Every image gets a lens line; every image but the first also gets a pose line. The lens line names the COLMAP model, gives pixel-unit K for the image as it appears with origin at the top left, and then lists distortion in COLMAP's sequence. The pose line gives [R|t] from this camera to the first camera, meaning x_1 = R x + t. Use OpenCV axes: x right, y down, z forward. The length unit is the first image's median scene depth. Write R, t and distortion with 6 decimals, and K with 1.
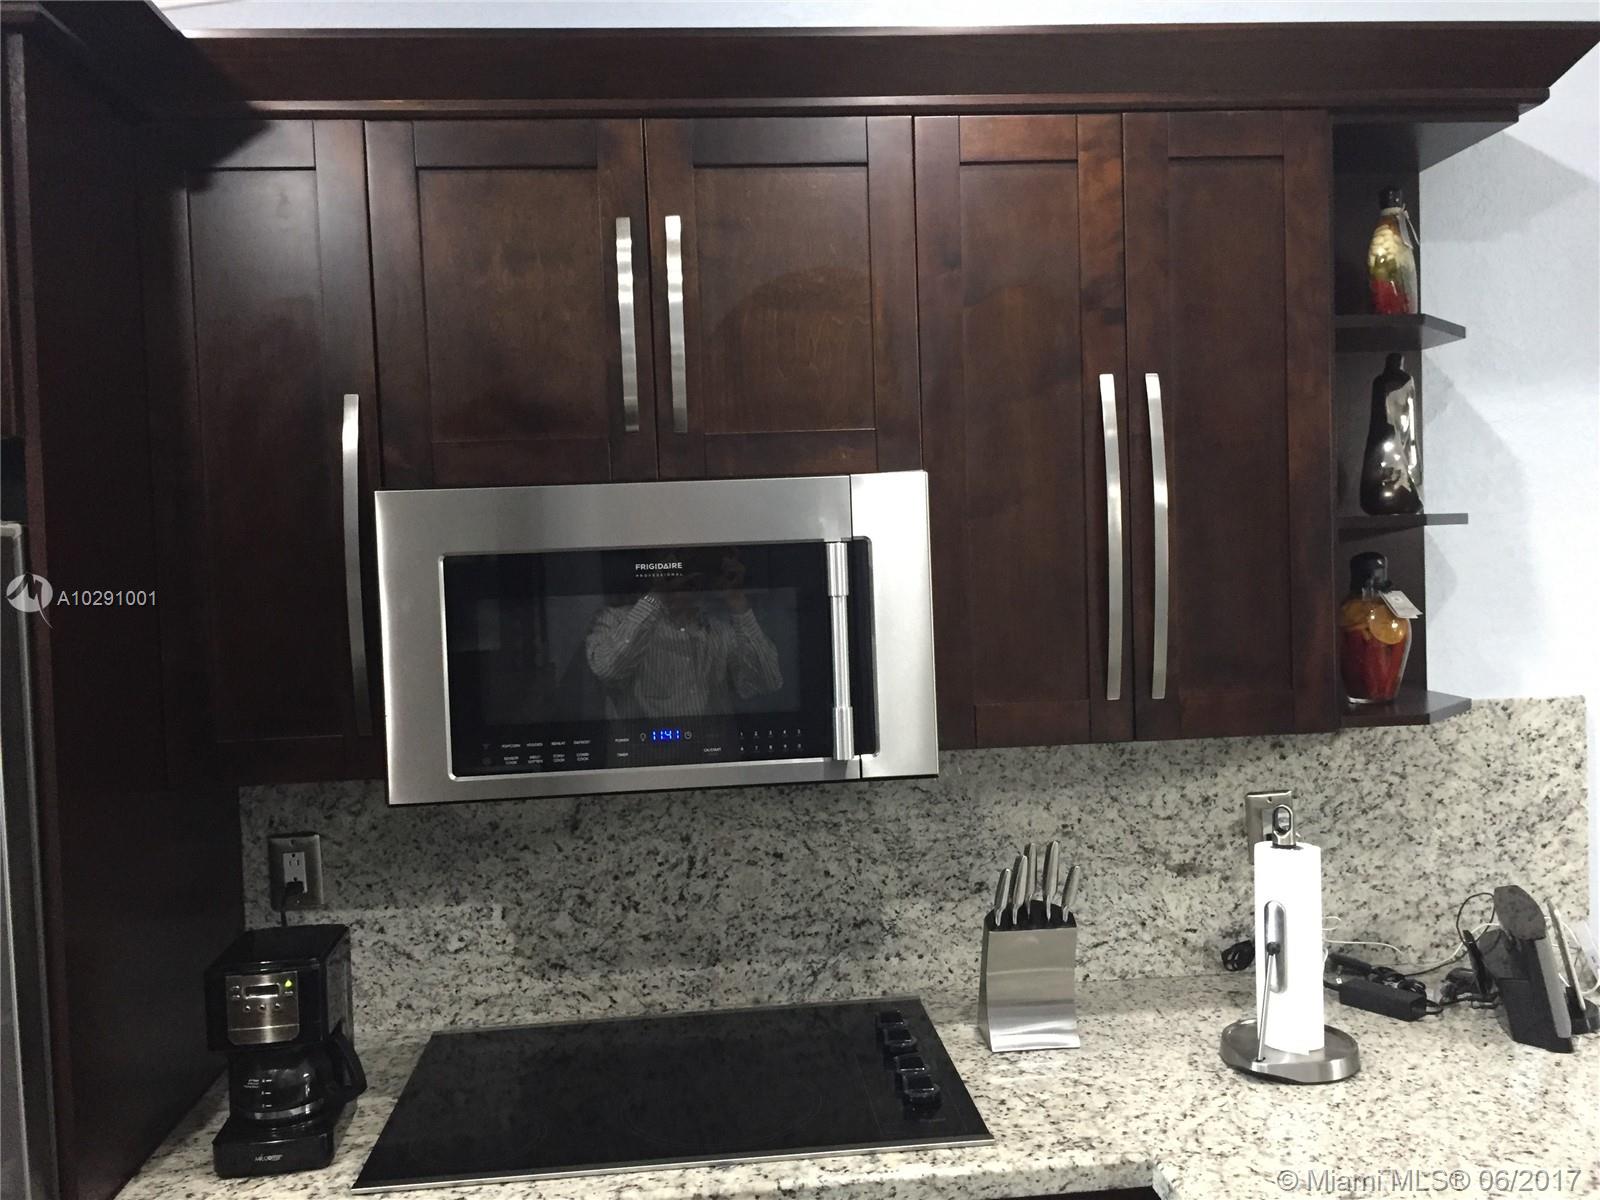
lens RADIAL K [[1372.5, 0, 798.1], [0, 1372.5, 600.1], [0, 0, 1]] dist [0.083445, -0.122268]
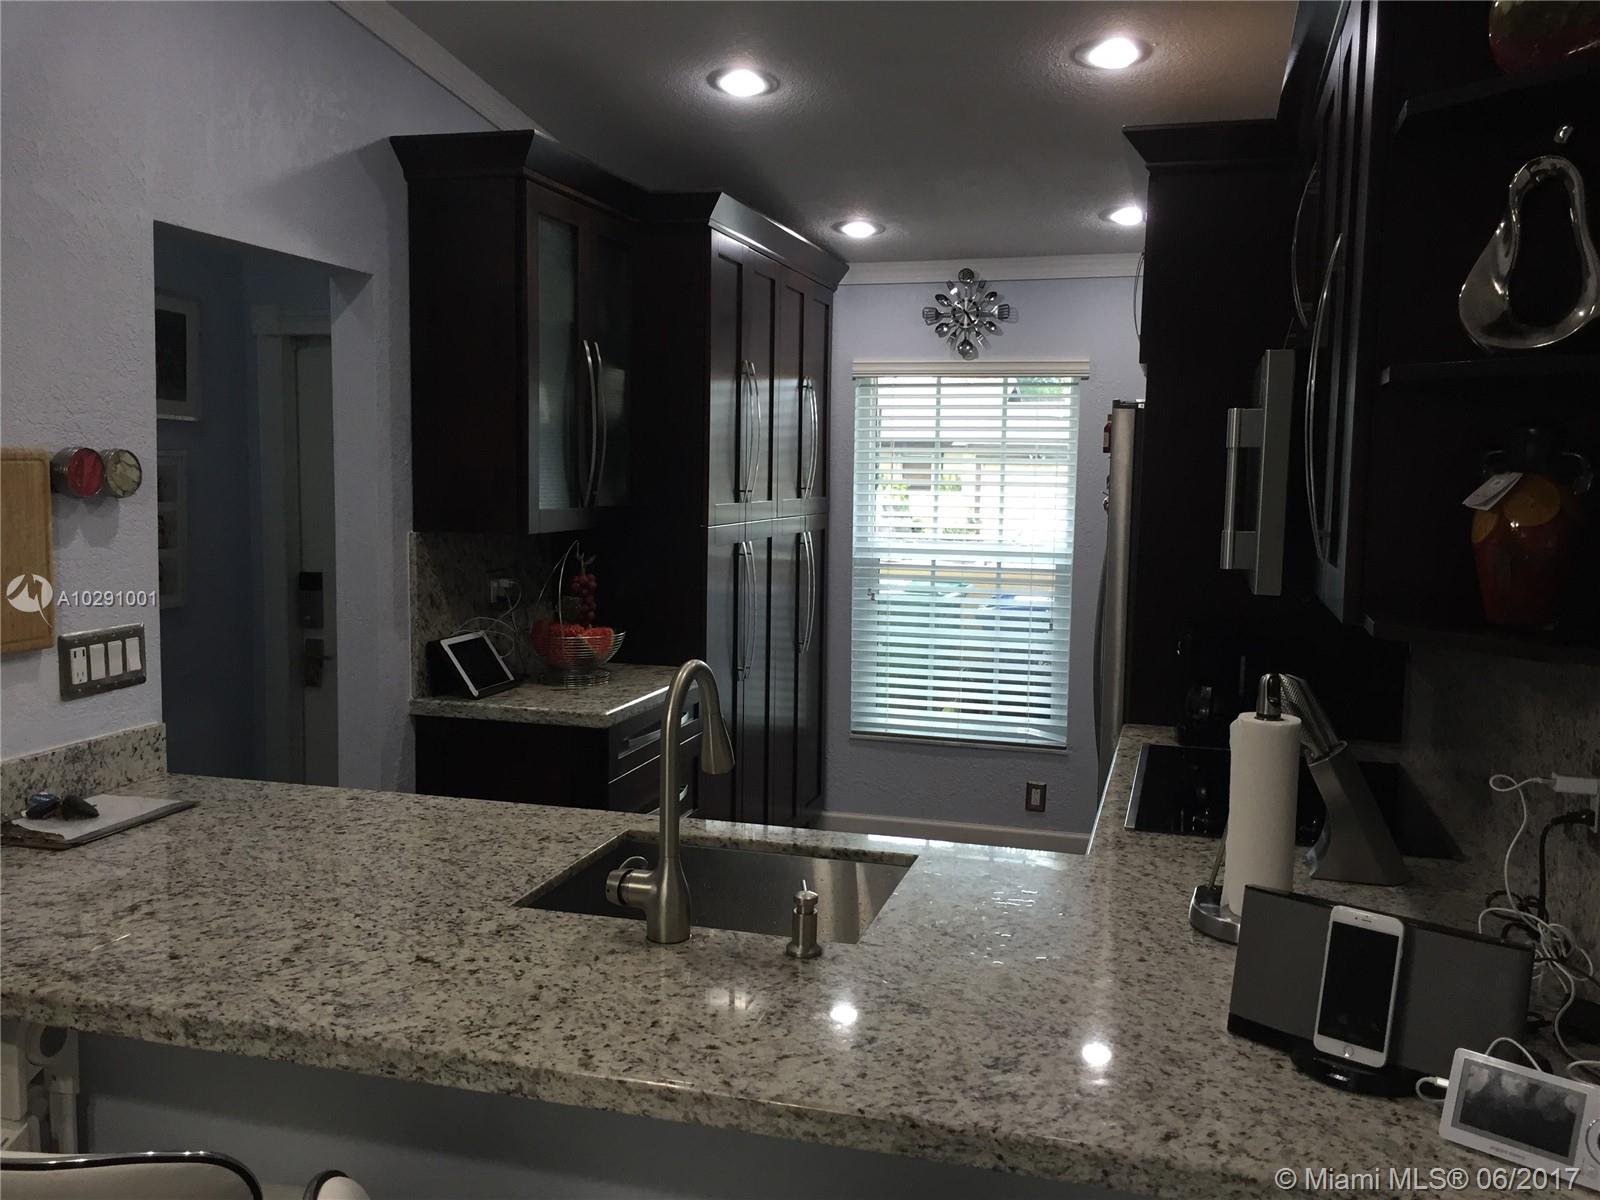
lens RADIAL K [[1372.5, 0, 807.2], [0, 1372.5, 597.7], [0, 0, 1]] dist [0.083445, -0.122268]
pose [[-0.357903, 0.122192, -0.925729, 1.166942], [-0.041492, 0.988340, 0.146498, -0.031085], [0.932836, 0.090842, -0.348660, 0.875954]]
